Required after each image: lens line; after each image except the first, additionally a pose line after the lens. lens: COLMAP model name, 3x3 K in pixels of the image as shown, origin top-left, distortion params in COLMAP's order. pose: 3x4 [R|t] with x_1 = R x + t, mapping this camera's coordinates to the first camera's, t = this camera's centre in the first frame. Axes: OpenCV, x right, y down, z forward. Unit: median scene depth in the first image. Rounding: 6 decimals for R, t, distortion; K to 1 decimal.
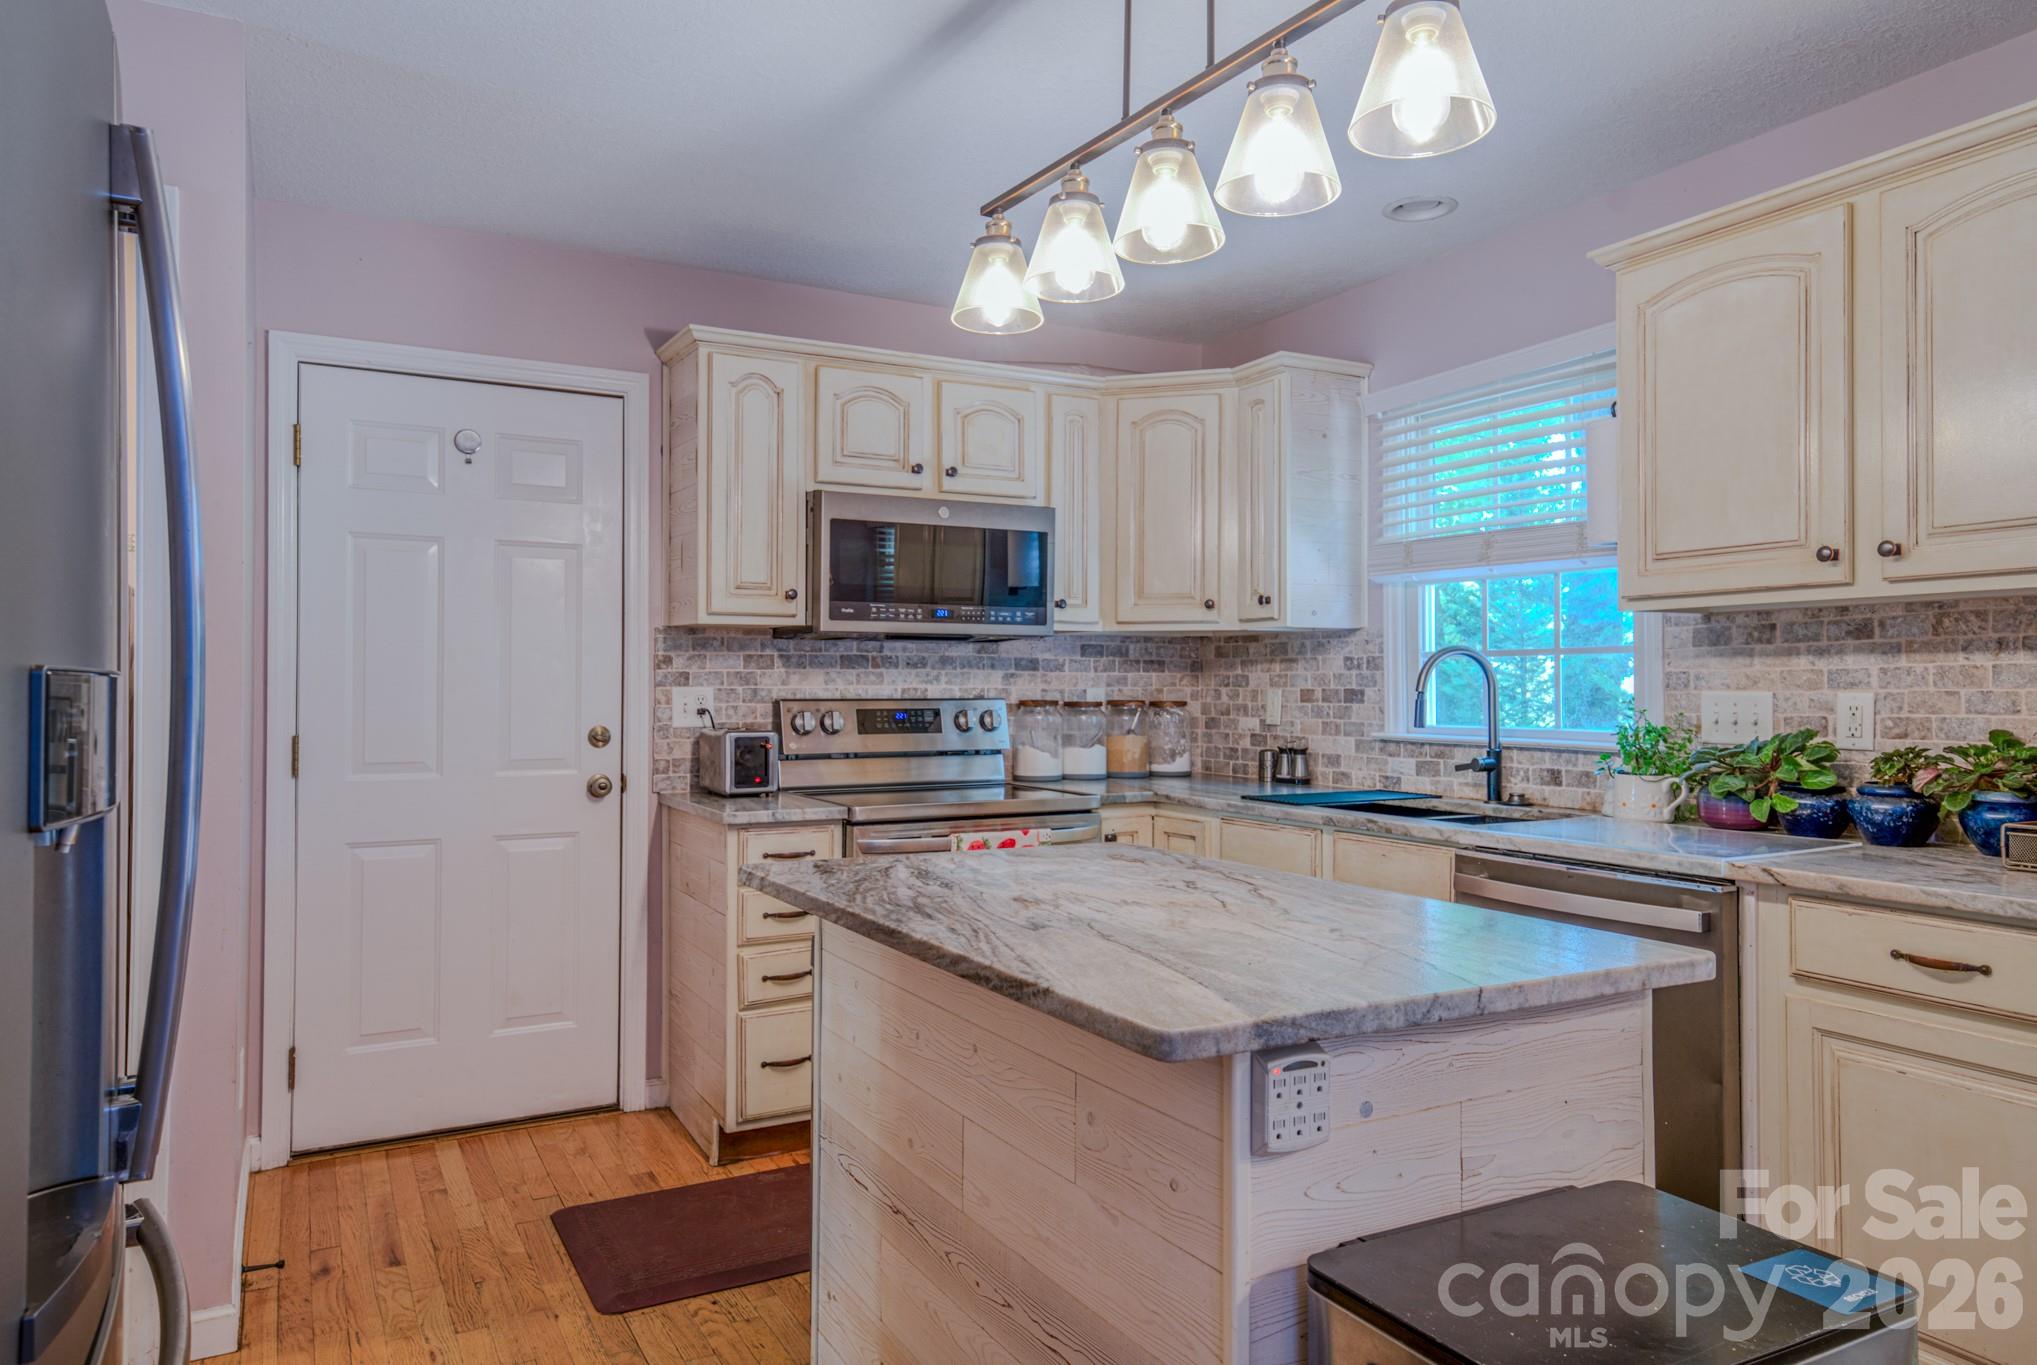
lens RADIAL K [[1328.0, 0, 1018.5], [0, 1328.0, 682.5], [0, 0, 1]] dist [0.019830, 0.000263]
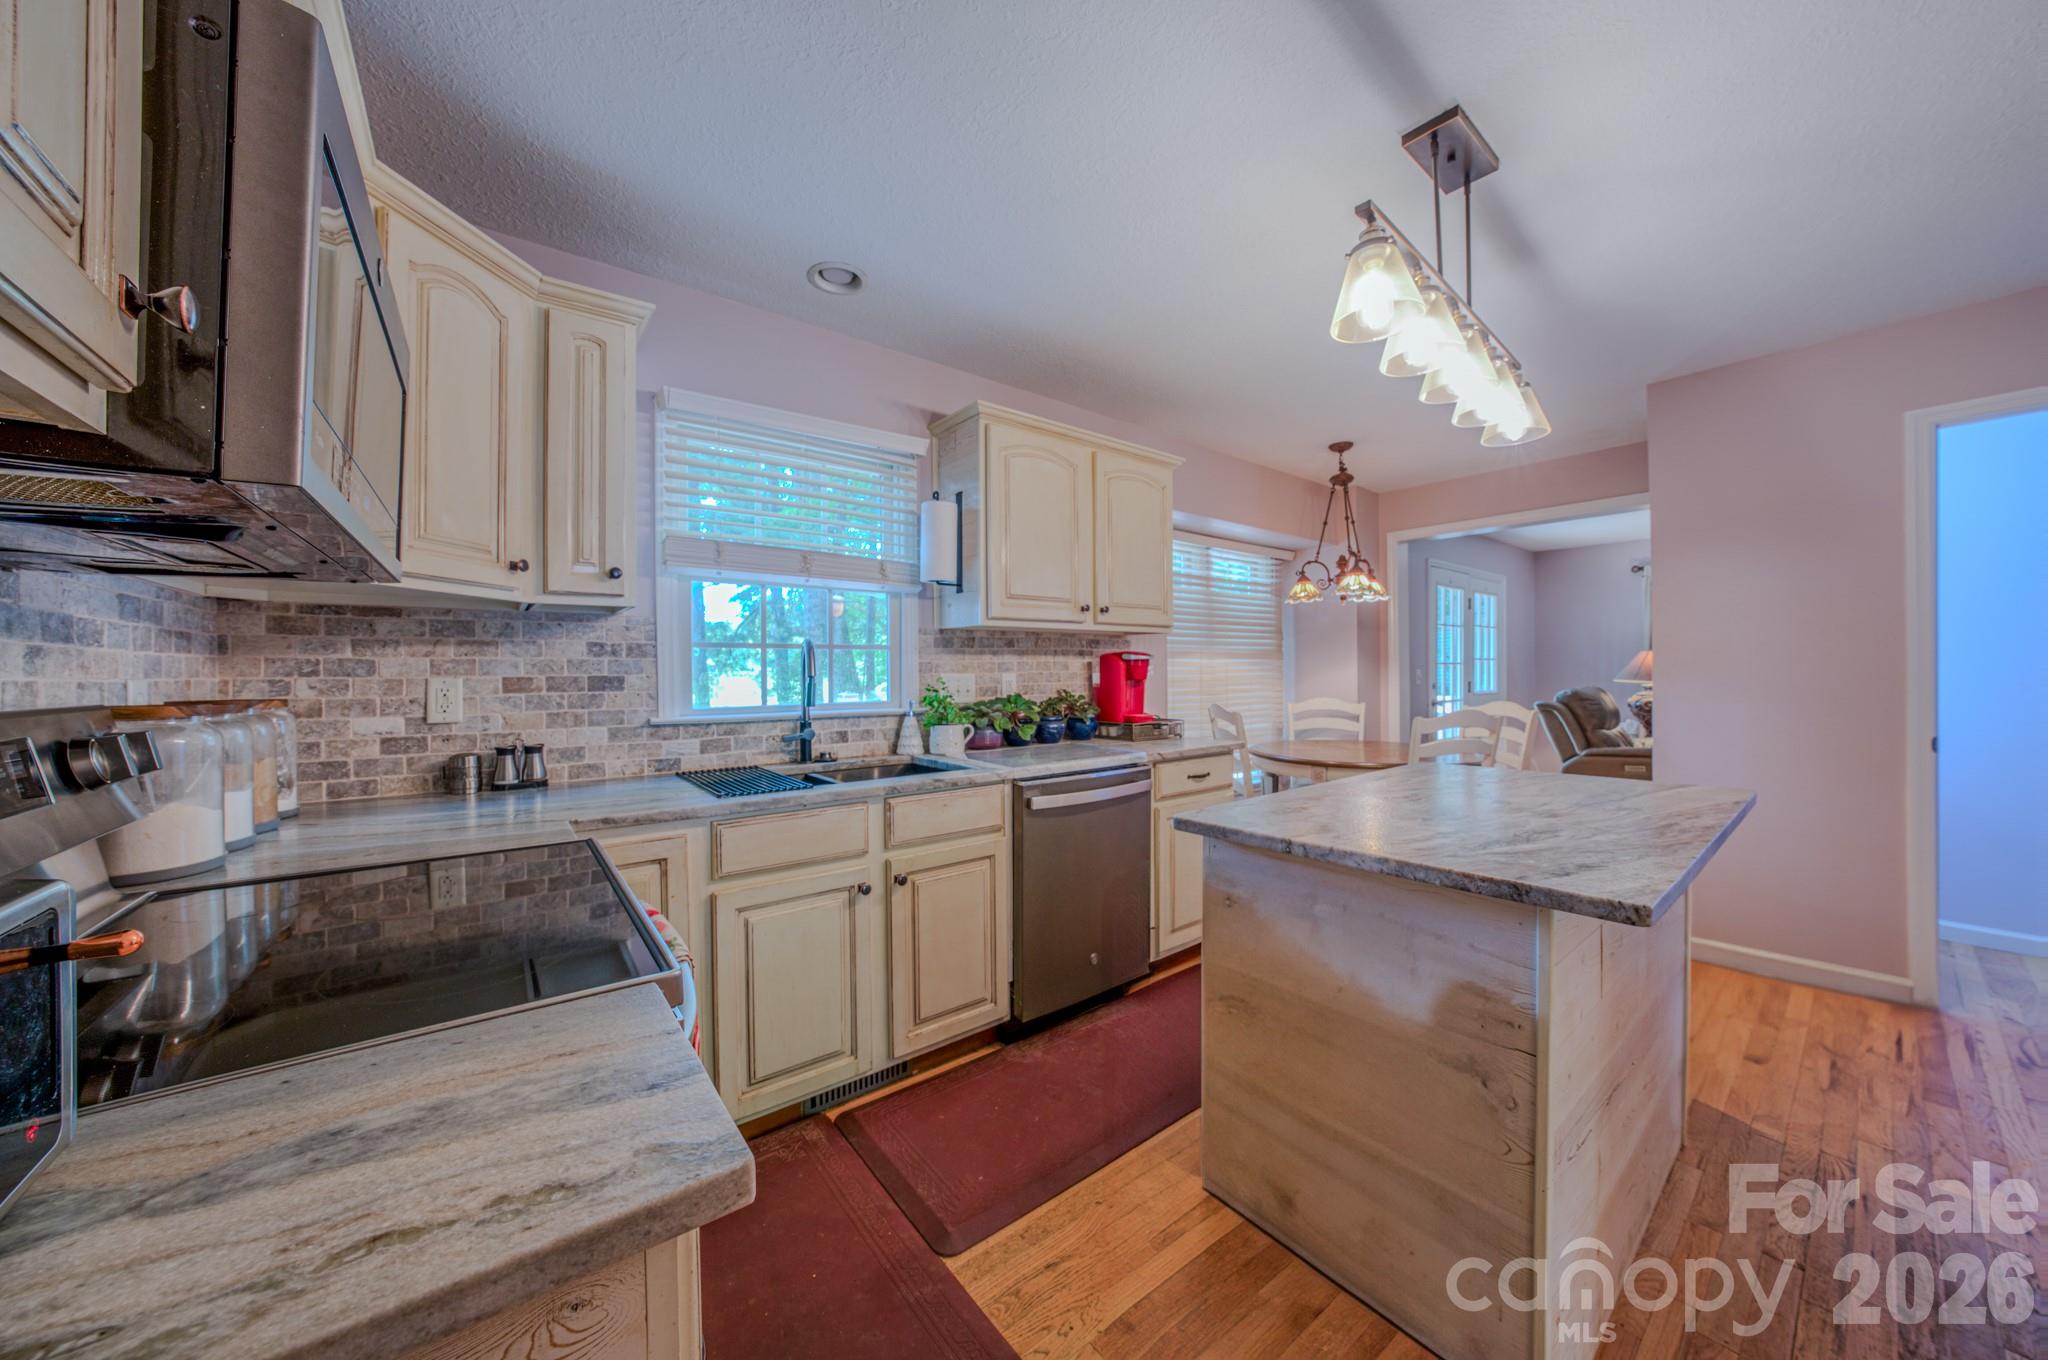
lens RADIAL K [[693.0, 0, 1026.8], [0, 693.0, 677.2], [0, 0, 1]] dist [-0.031019, 0.005997]
pose [[-0.165531, -0.007329, 0.986177, -0.316216], [0.004934, 0.999954, 0.008259, 0.003242], [-0.986192, 0.006233, -0.165487, 0.852762]]
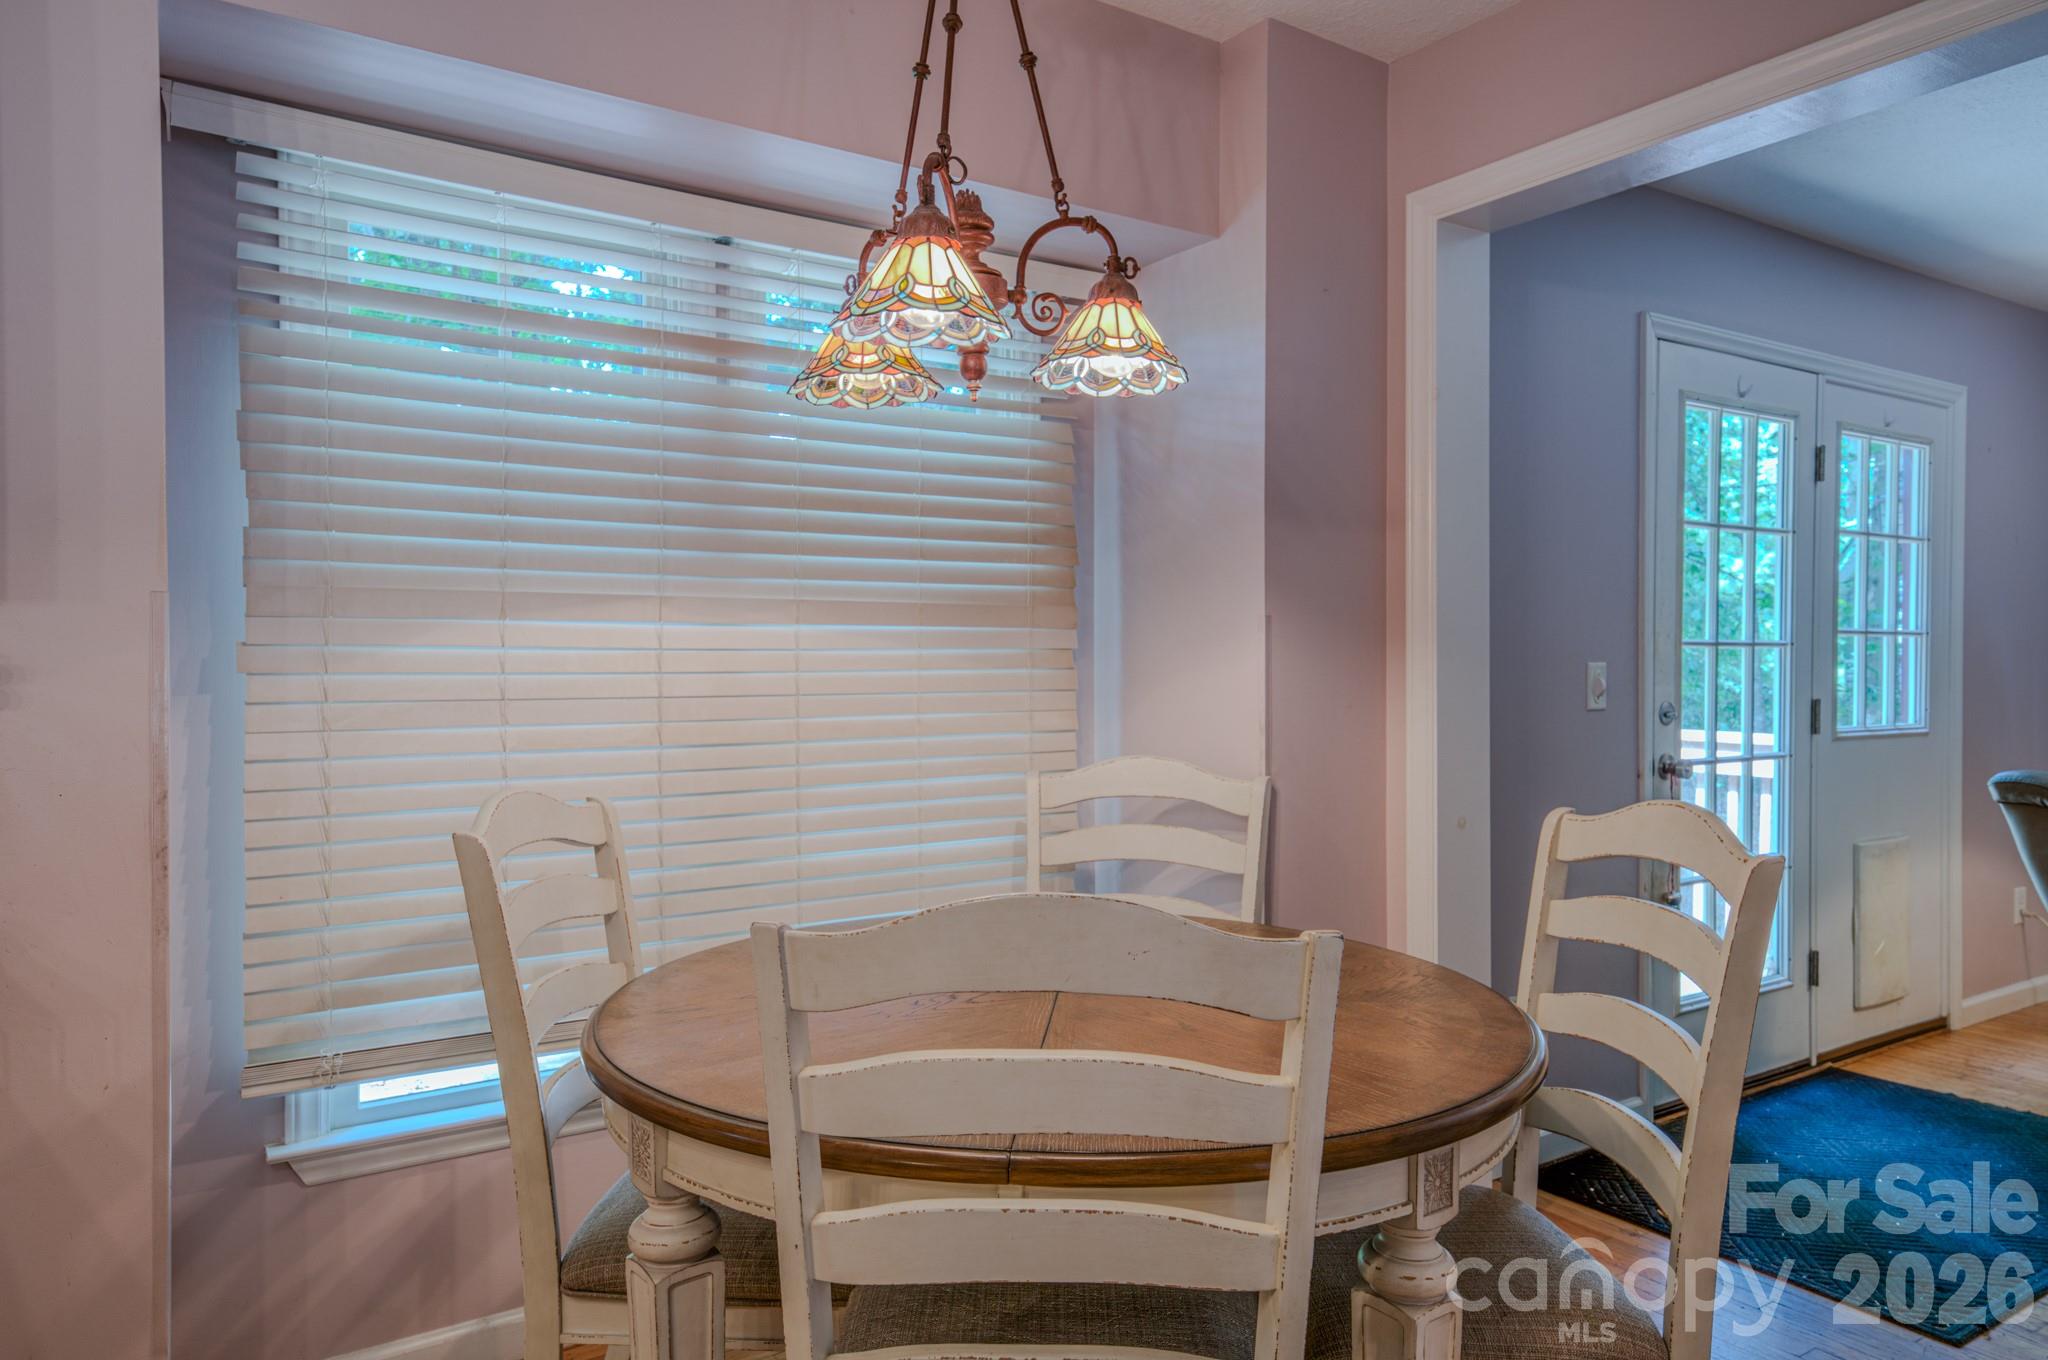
lens RADIAL K [[1317.4, 0, 1019.8], [0, 1317.4, 676.1], [0, 0, 1]] dist [0.025522, -0.001786]
pose [[-0.090618, -0.011301, 0.995822, 0.128698], [-0.001832, 0.999936, 0.011181, 0.002655], [-0.995884, -0.000812, -0.090633, 0.258945]]
